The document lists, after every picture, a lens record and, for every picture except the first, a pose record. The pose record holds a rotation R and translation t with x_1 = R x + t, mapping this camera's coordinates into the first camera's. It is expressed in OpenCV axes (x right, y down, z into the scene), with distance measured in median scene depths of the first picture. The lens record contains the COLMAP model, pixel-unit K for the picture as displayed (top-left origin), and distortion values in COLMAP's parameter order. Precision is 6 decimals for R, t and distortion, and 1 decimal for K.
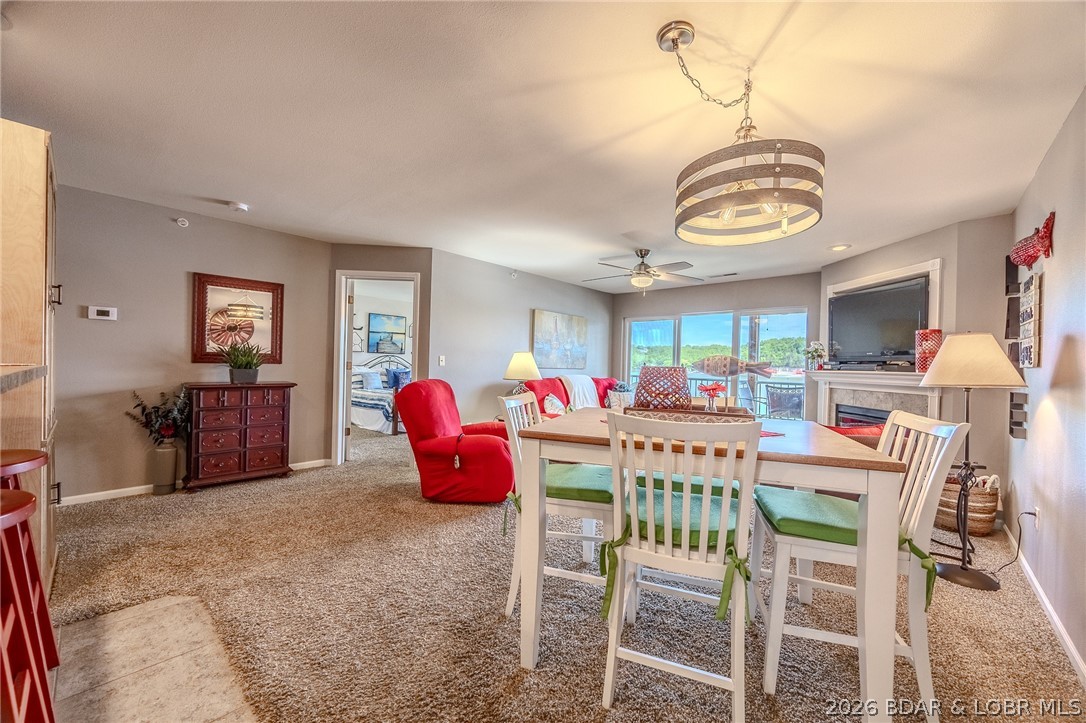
lens RADIAL K [[416.6, 0, 545.8], [0, 416.6, 364.4], [0, 0, 1]] dist [-0.004709, -0.000230]
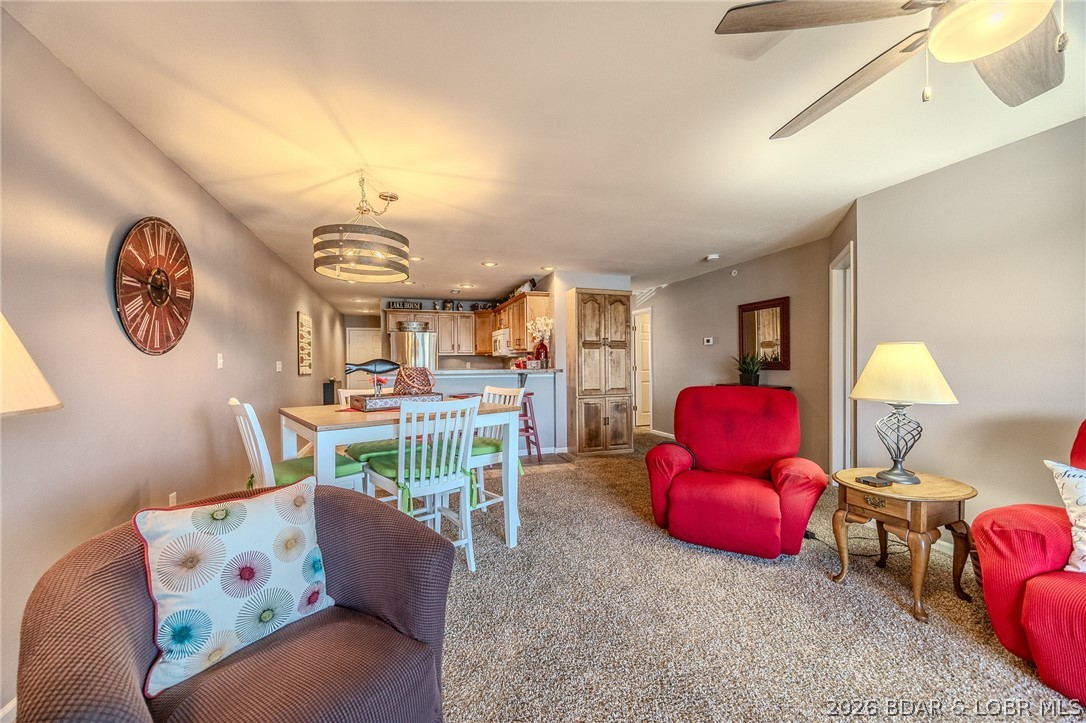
lens RADIAL K [[416.6, 0, 544.9], [0, 416.6, 366.3], [0, 0, 1]] dist [-0.004709, -0.000230]
pose [[-0.480684, -0.008643, -0.876851, 0.860151], [-0.002028, 0.999960, -0.008745, 0.003974], [0.876892, -0.002425, -0.480682, 1.334183]]
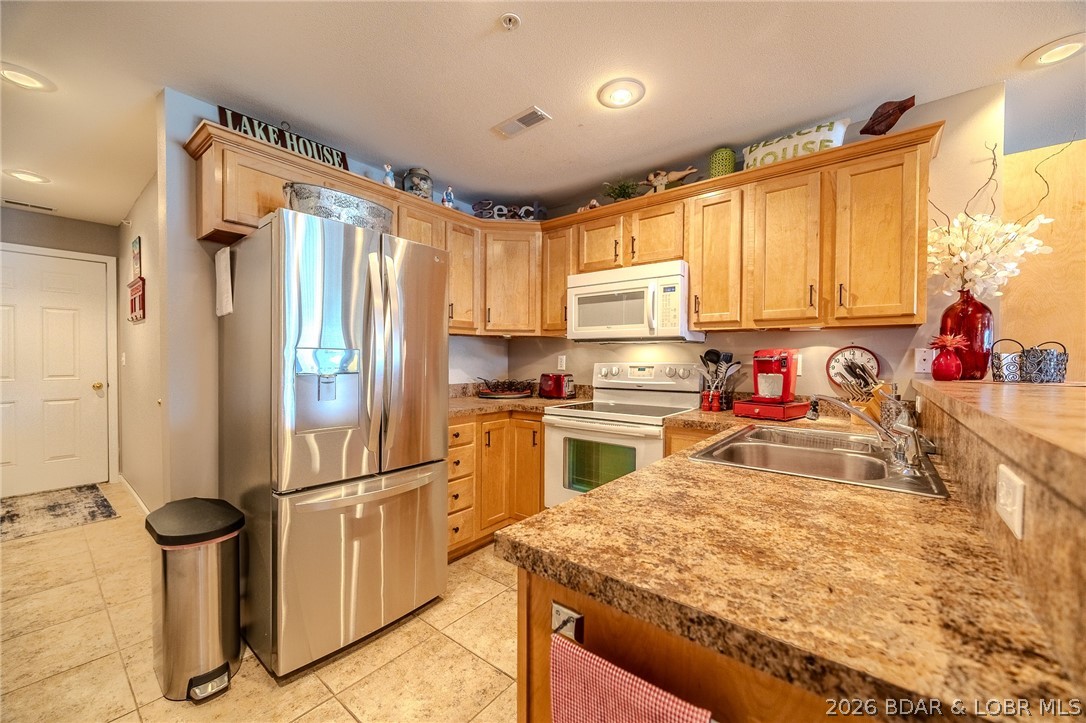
lens RADIAL K [[416.6, 0, 546.4], [0, 416.6, 366.5], [0, 0, 1]] dist [-0.004709, -0.000230]
pose [[0.060719, -0.002048, -0.998153, -0.203009], [-0.007319, 0.999970, -0.002497, -0.012787], [0.998128, 0.007457, 0.060702, -0.192913]]
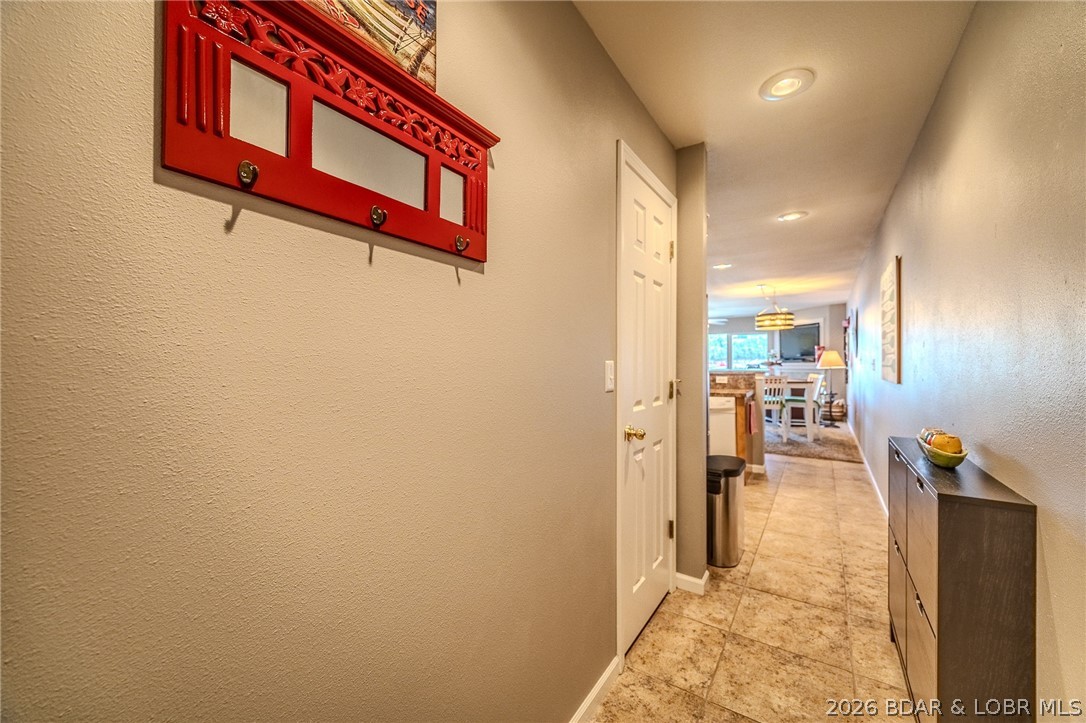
lens RADIAL K [[416.6, 0, 542.9], [0, 416.6, 362.0], [0, 0, 1]] dist [-0.004709, -0.000230]
pose [[0.989299, -0.030035, 0.142774, -1.297845], [0.030383, 0.999538, -0.000252, -0.044119], [-0.142701, 0.004587, 0.989755, -1.478523]]
